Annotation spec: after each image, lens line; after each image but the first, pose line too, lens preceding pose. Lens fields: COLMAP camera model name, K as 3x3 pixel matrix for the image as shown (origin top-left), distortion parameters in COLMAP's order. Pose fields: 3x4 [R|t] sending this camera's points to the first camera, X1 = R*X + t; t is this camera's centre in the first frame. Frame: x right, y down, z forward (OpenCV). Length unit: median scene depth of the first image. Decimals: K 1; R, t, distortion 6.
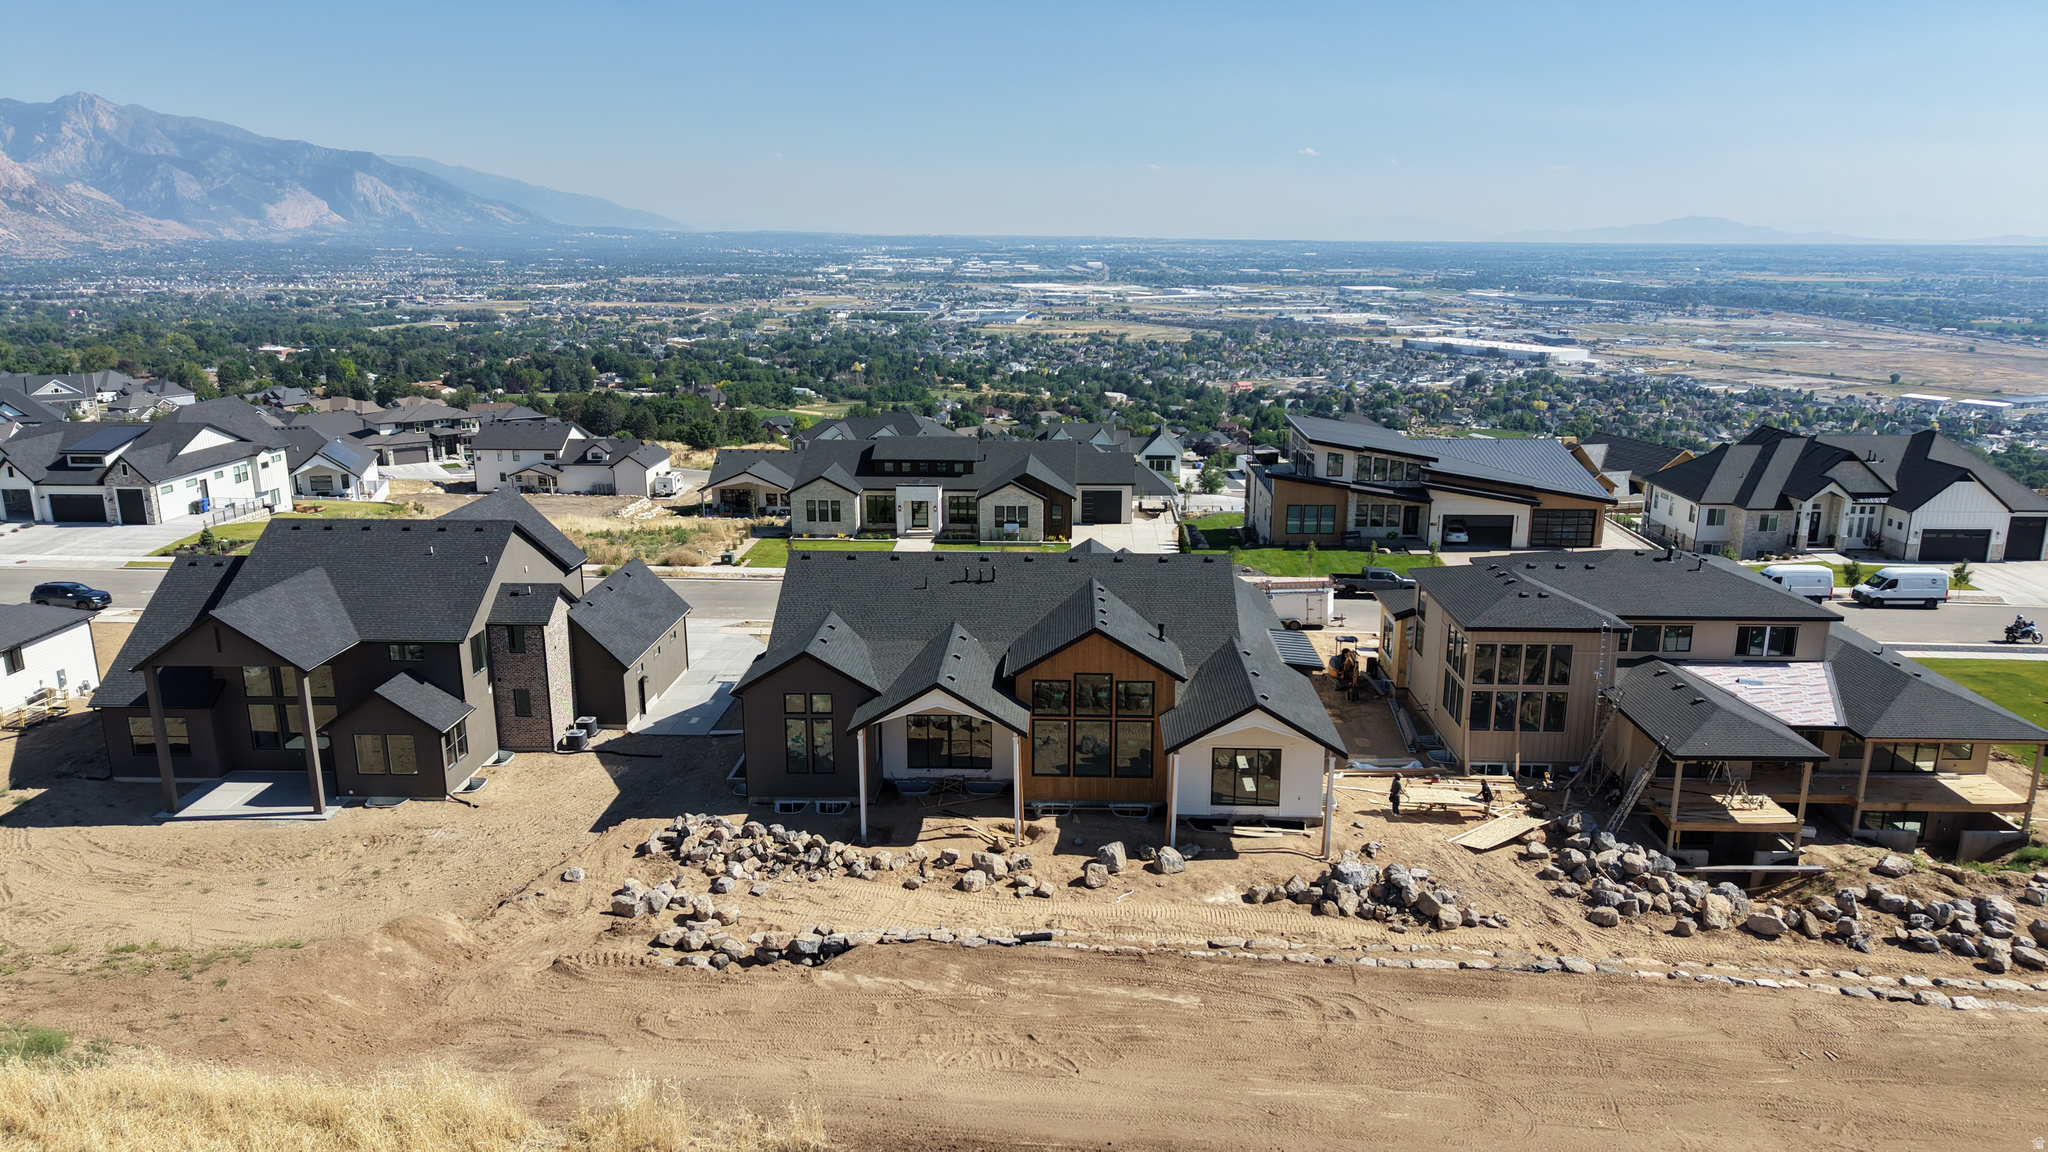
lens RADIAL K [[1363.0, 0, 1026.8], [0, 1363.0, 582.5], [0, 0, 1]] dist [0.033224, -0.034719]
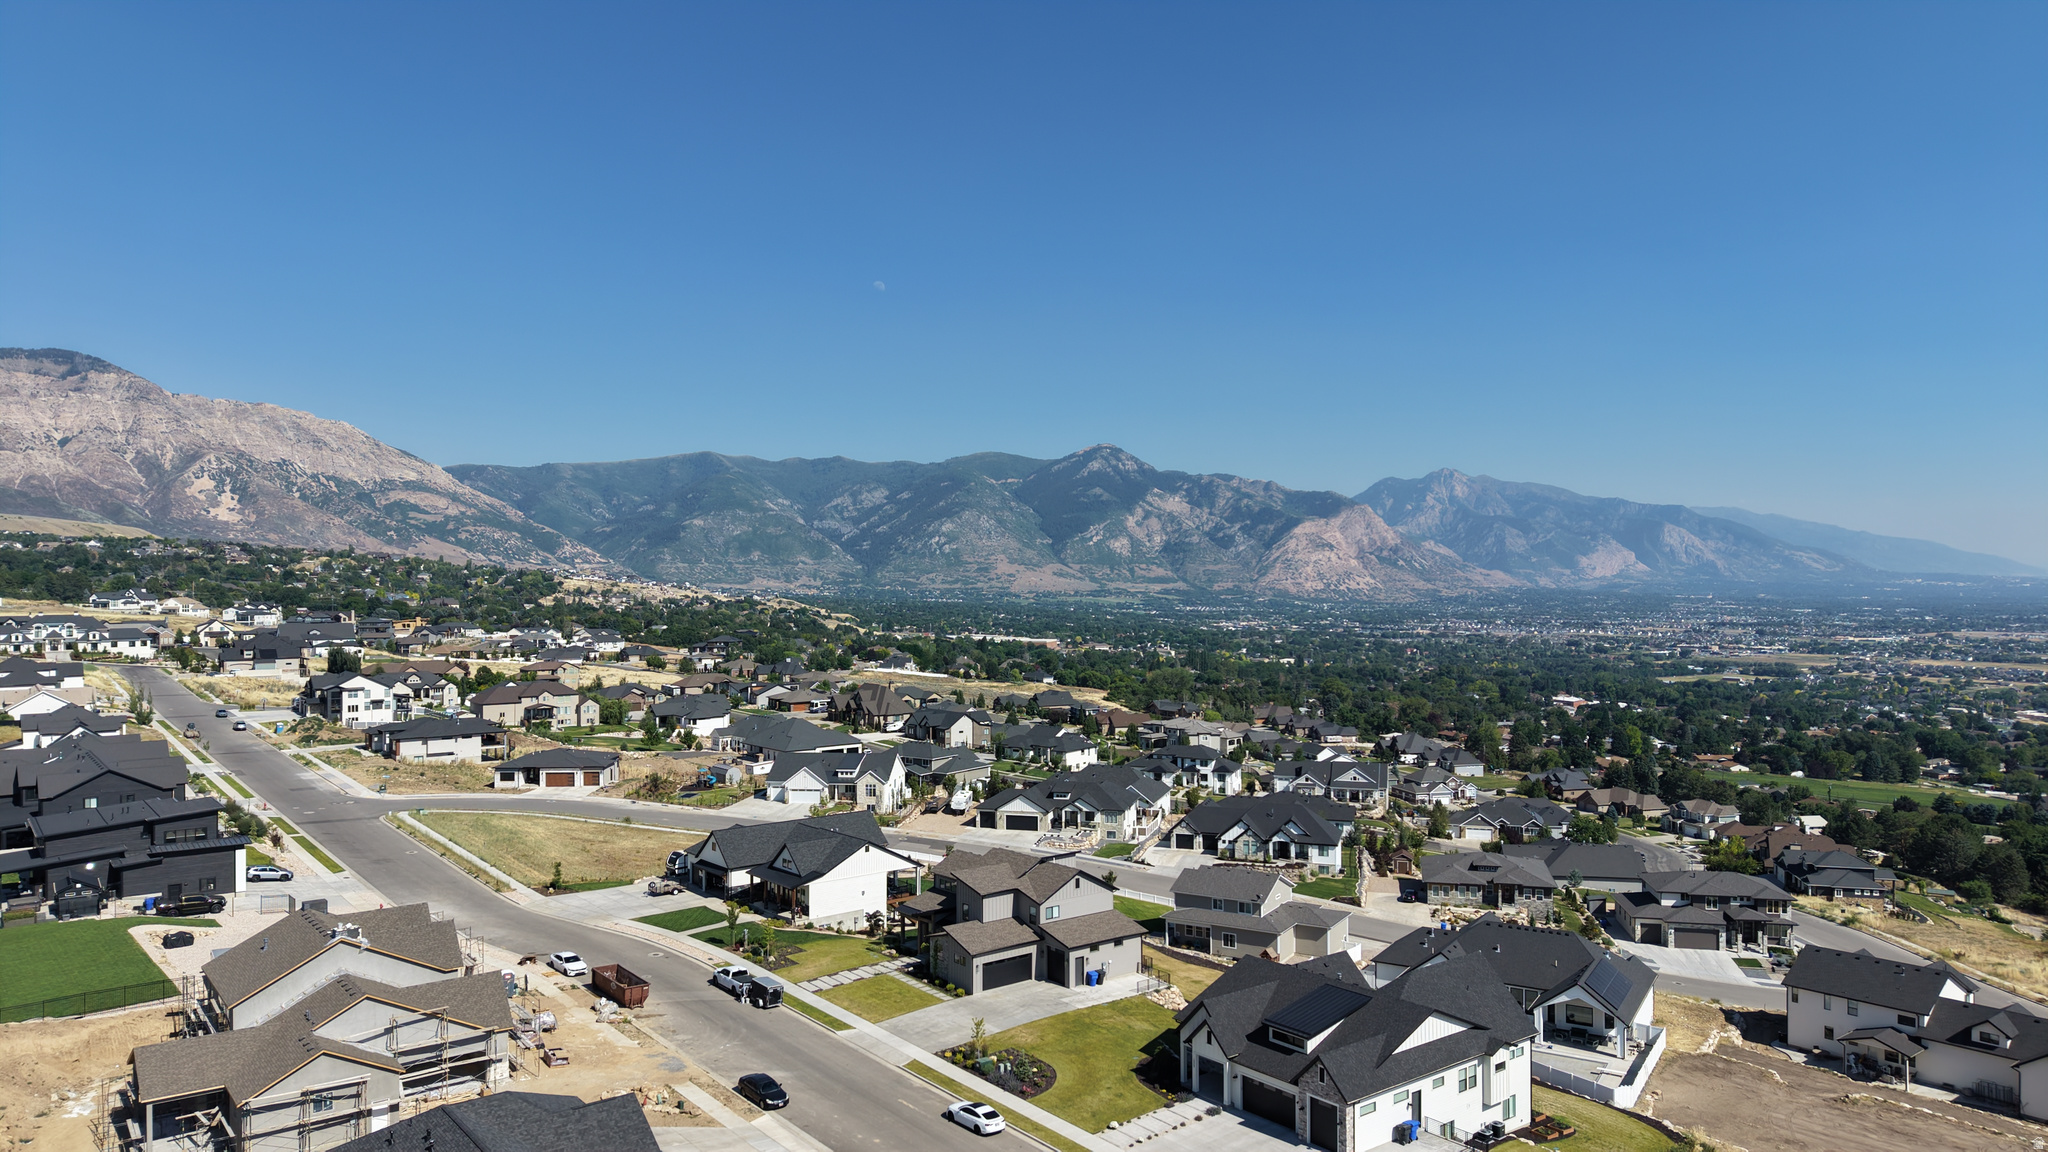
lens RADIAL K [[1366.5, 0, 1025.6], [0, 1366.5, 583.3], [0, 0, 1]] dist [0.026502, -0.028054]
pose [[0.641454, 0.001772, -0.767160, -0.181067], [-0.189189, 0.969478, -0.155950, -0.191633], [0.743468, 0.245173, 0.622210, 0.338955]]
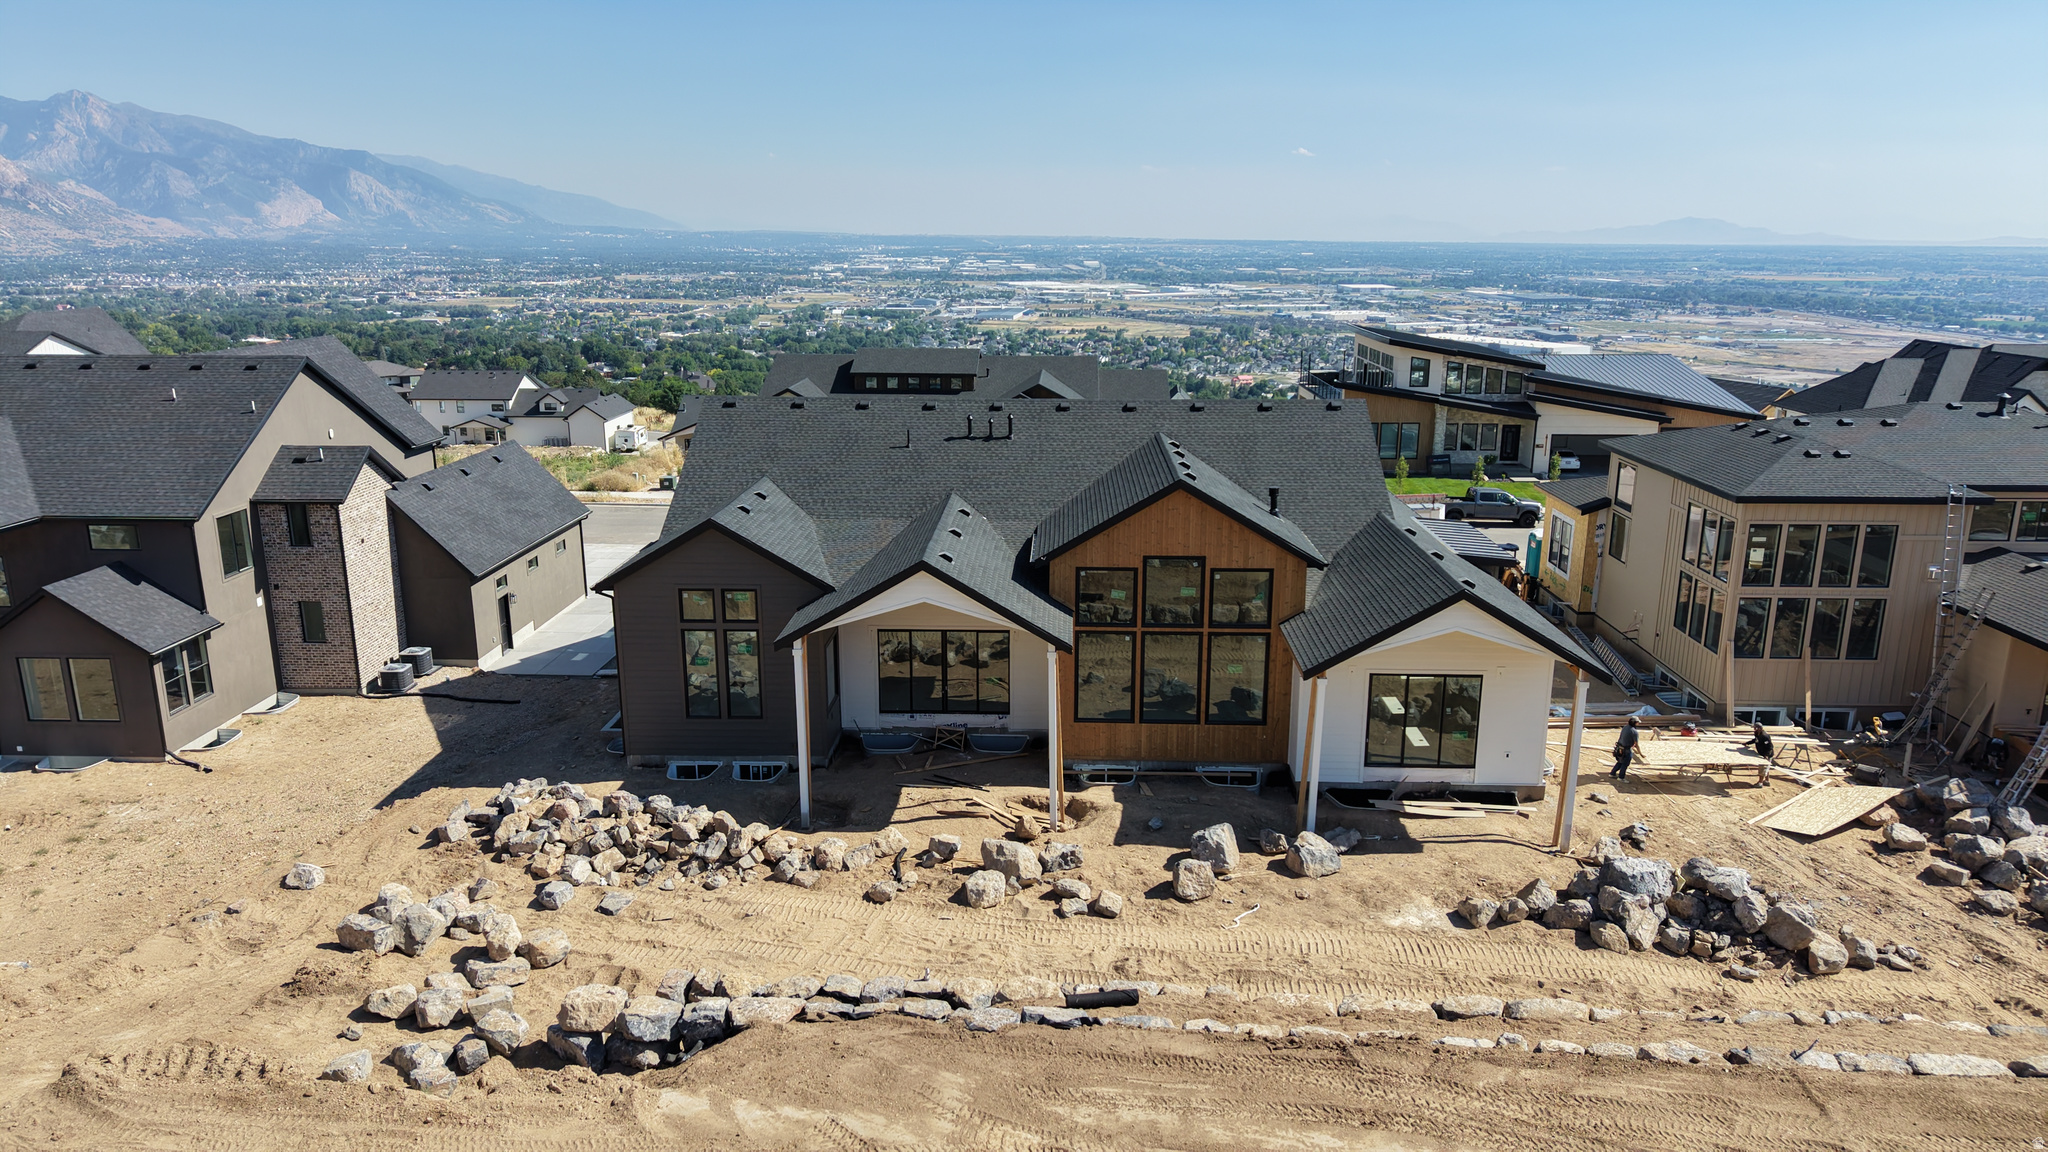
lens RADIAL K [[1366.5, 0, 1025.6], [0, 1366.5, 583.3], [0, 0, 1]] dist [0.026502, -0.028054]
pose [[0.999998, 0.000434, 0.001741, -0.009589], [-0.000435, 1.000000, 0.000427, 0.037389], [-0.001740, -0.000428, 0.999998, 0.176526]]
